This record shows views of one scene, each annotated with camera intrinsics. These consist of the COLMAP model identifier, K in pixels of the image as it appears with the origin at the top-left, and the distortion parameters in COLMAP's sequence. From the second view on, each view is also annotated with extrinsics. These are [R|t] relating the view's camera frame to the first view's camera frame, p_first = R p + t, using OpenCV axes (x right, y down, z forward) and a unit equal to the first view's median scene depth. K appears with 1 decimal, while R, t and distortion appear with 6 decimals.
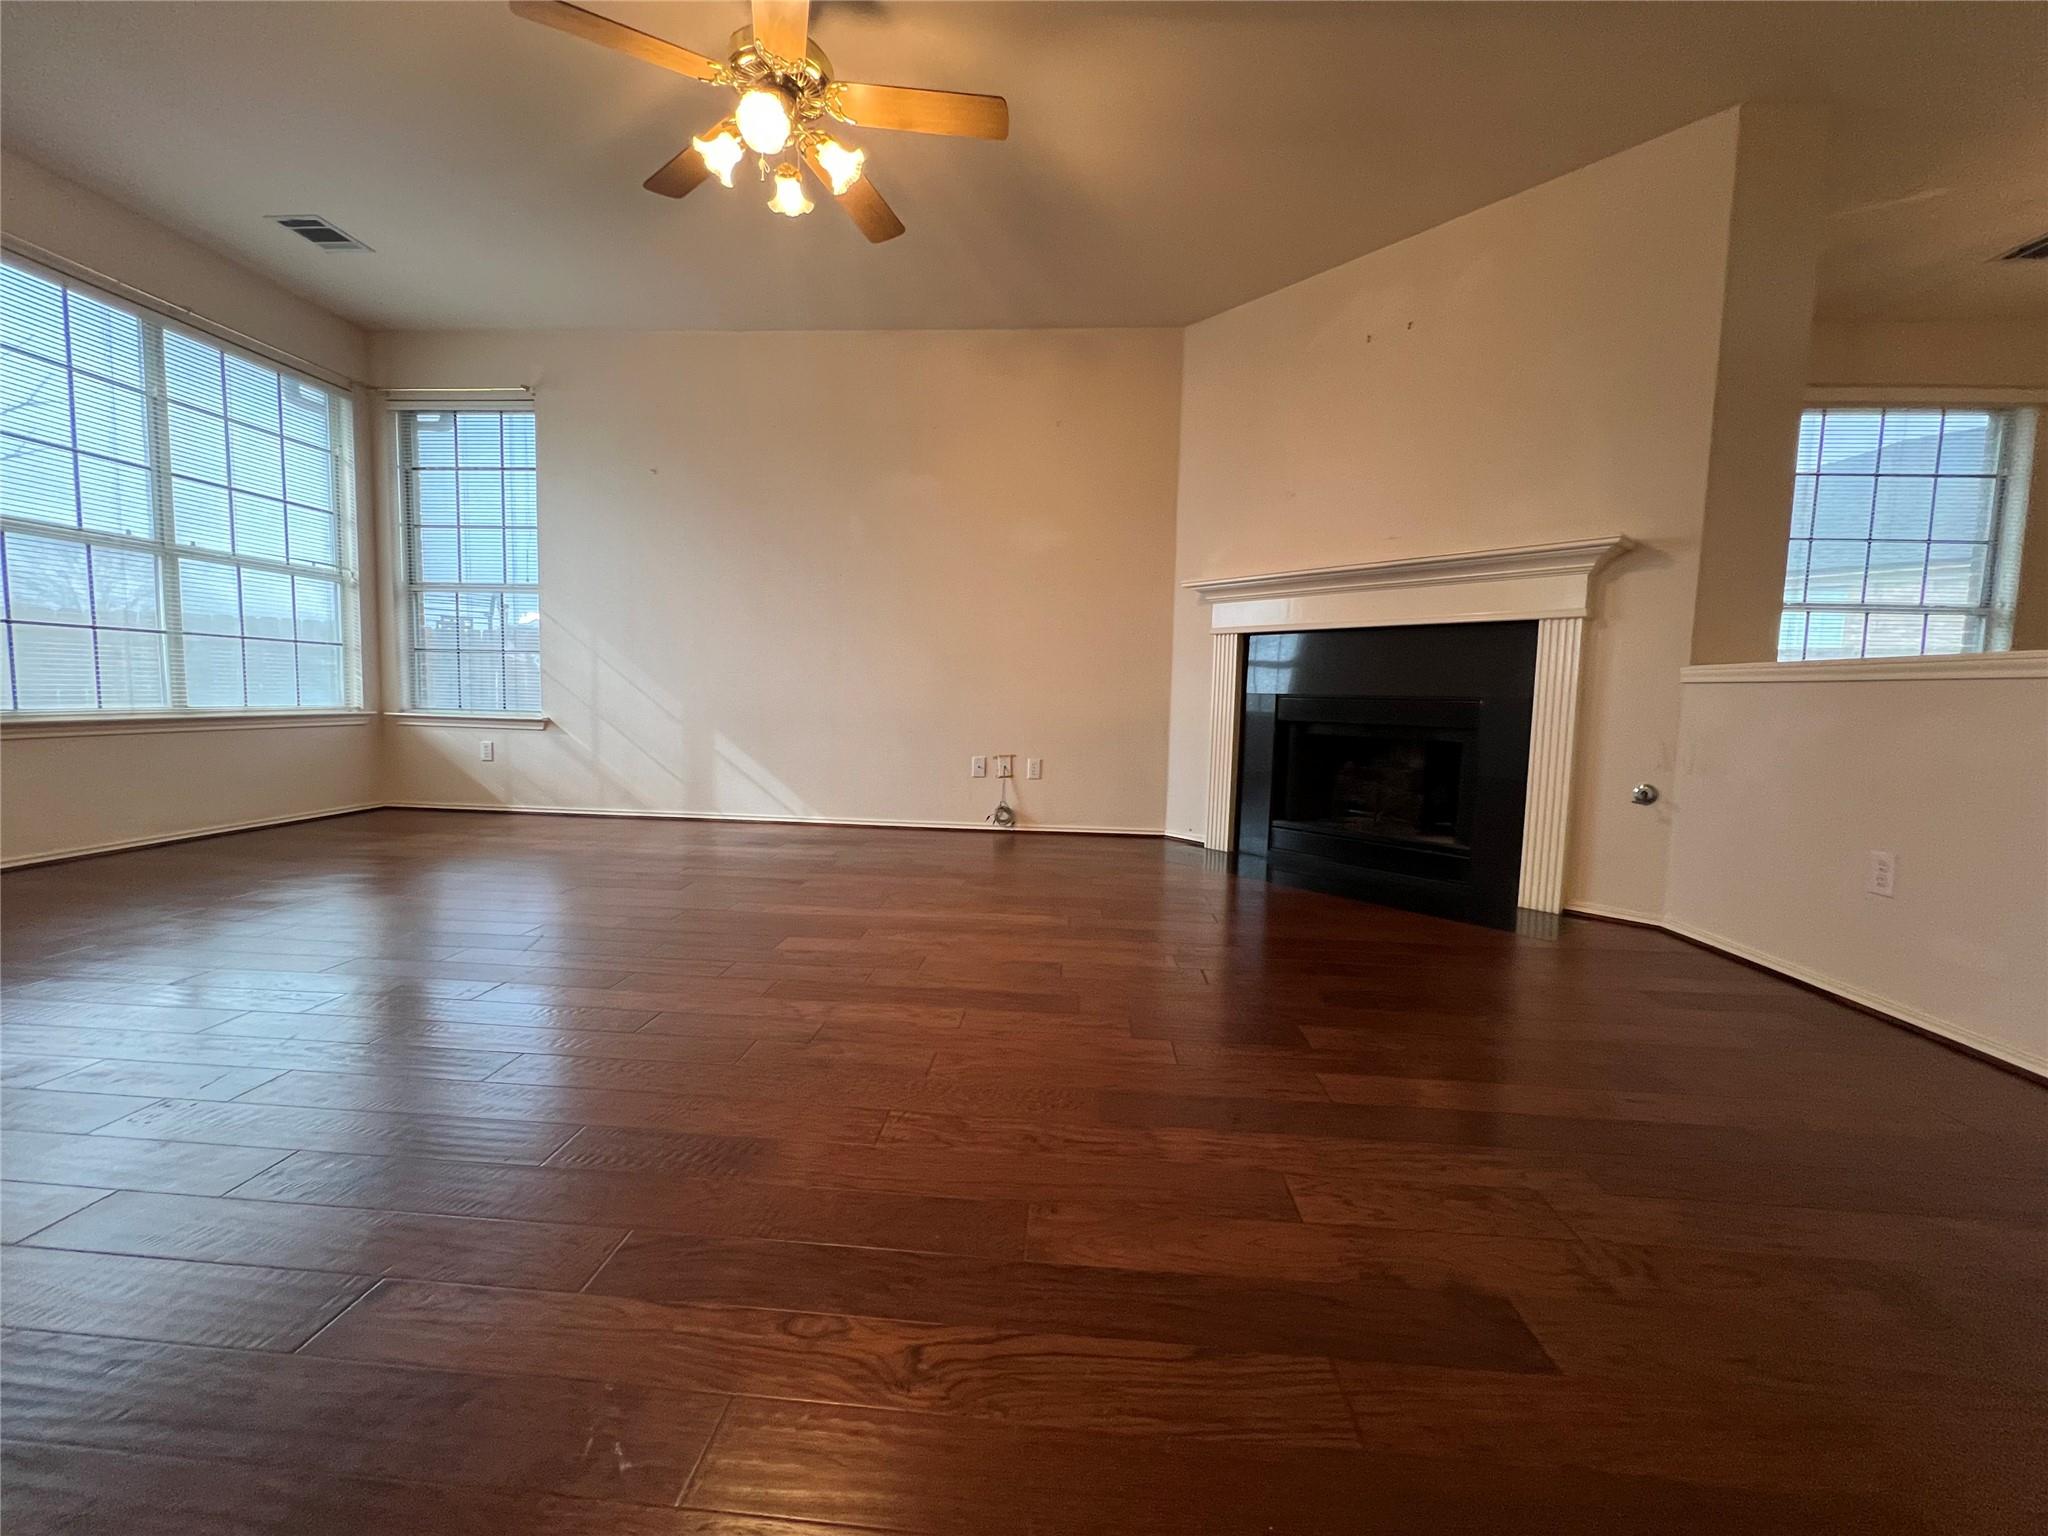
lens RADIAL K [[821.5, 0, 1026.2], [0, 821.5, 757.0], [0, 0, 1]] dist [-0.007468, 0.000907]
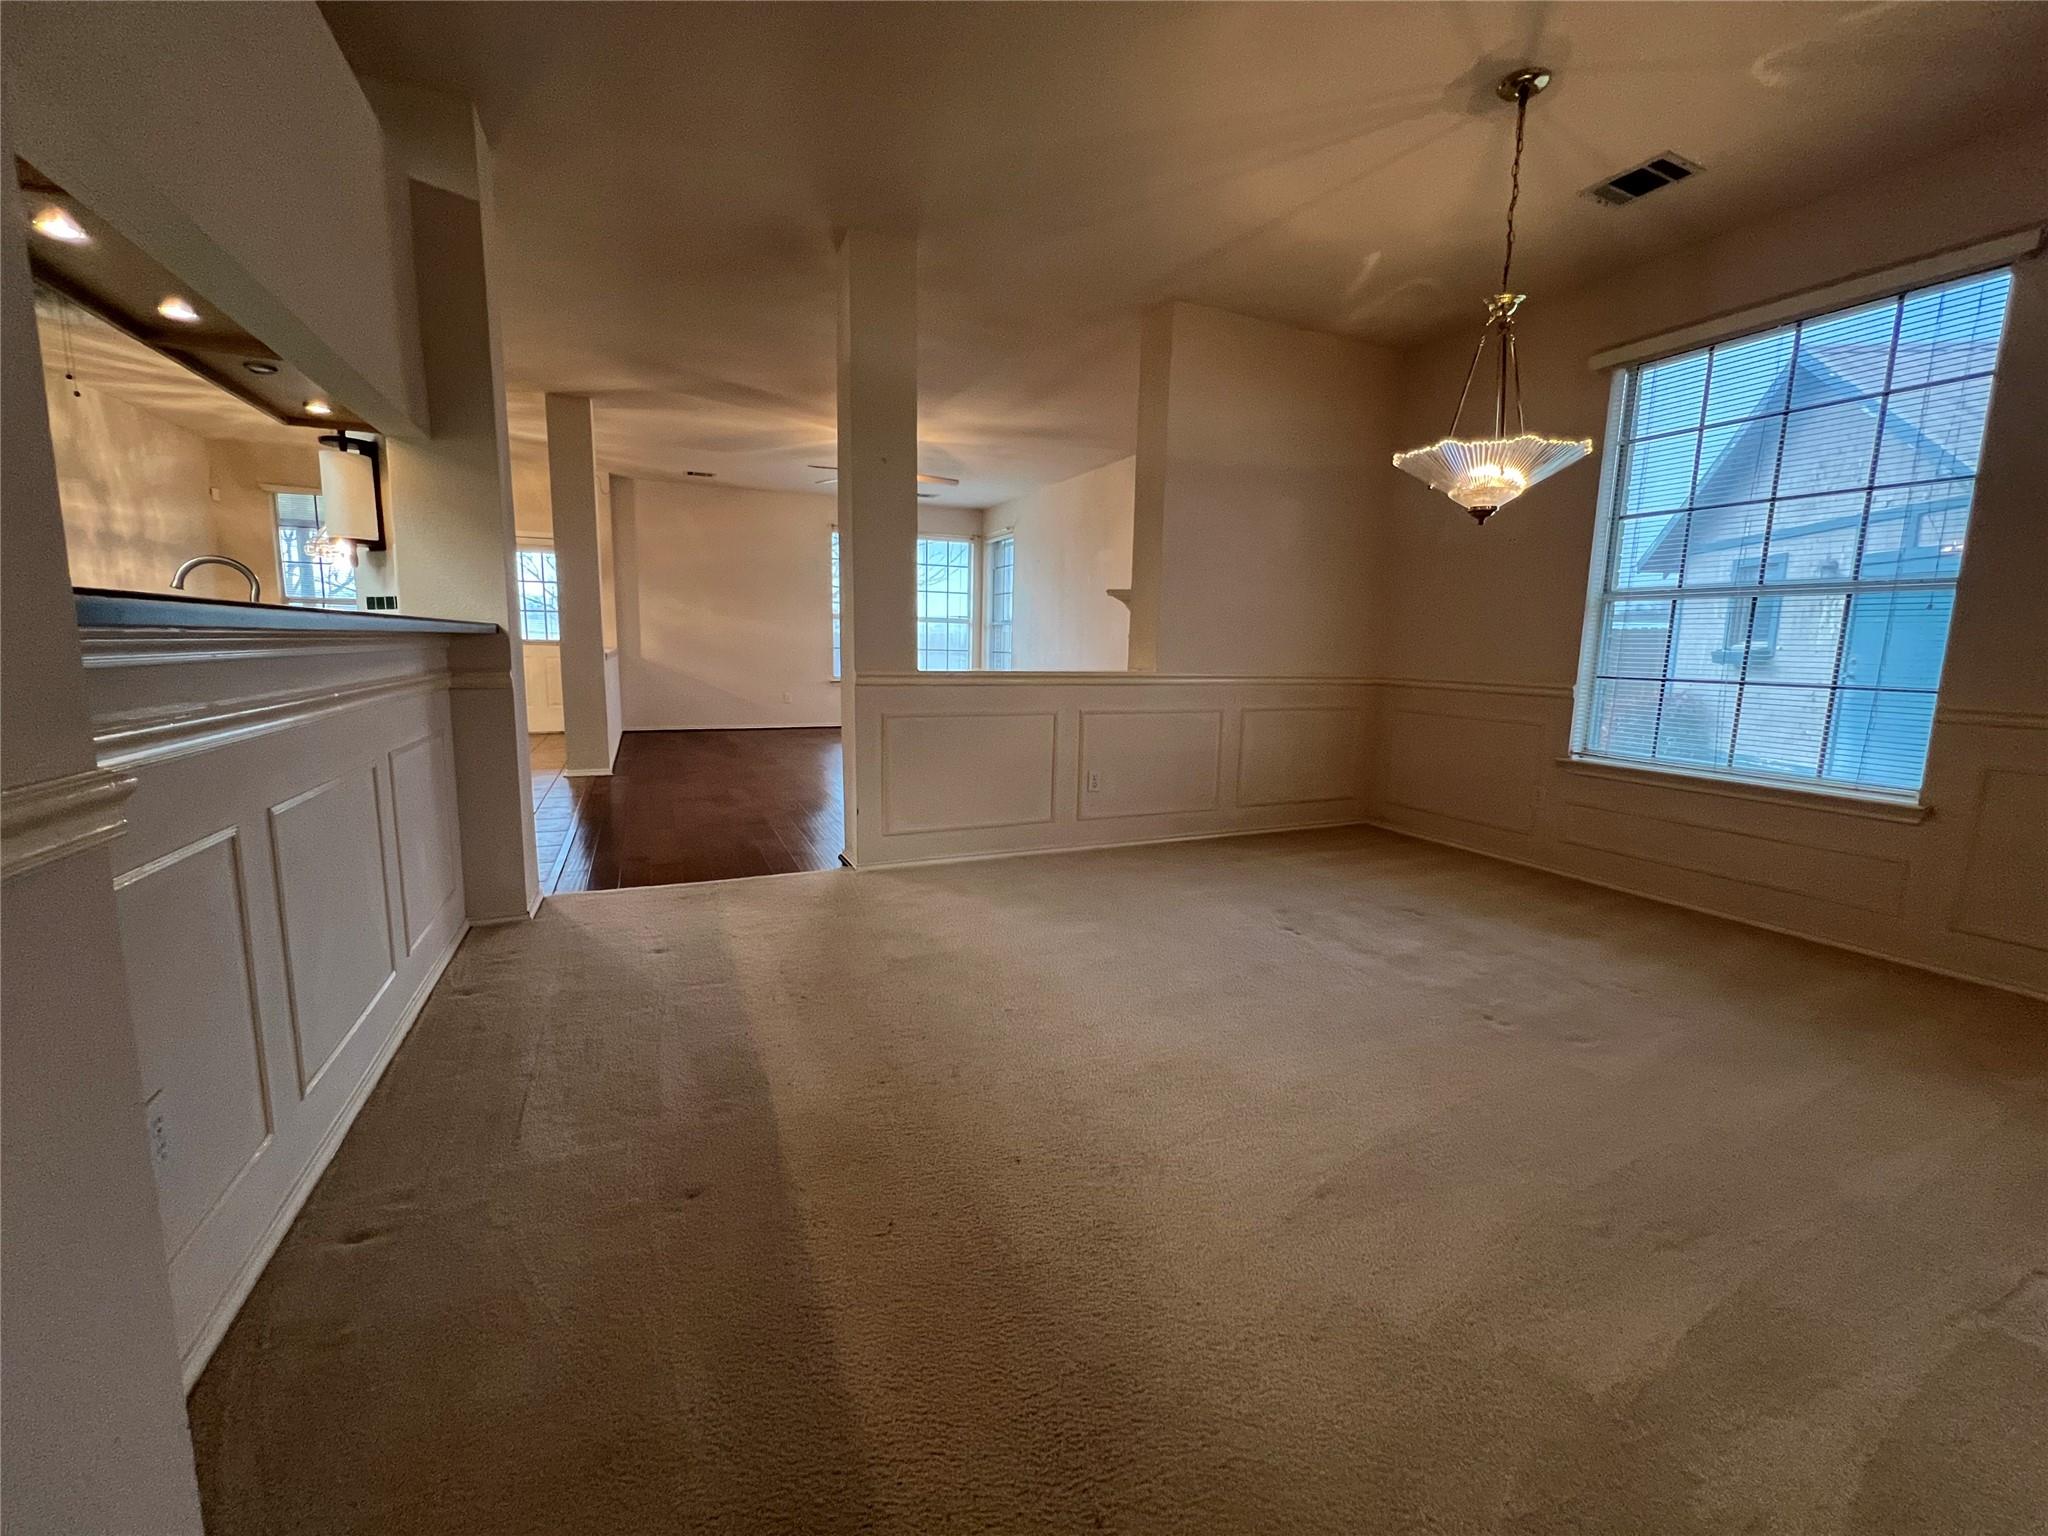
lens RADIAL K [[821.5, 0, 1027.9], [0, 821.5, 763.0], [0, 0, 1]] dist [-0.007468, 0.000907]
pose [[0.475803, 0.113855, -0.872152, 1.329357], [-0.079896, 0.993082, 0.086054, -0.034819], [0.875916, 0.028737, 0.481608, 0.038008]]
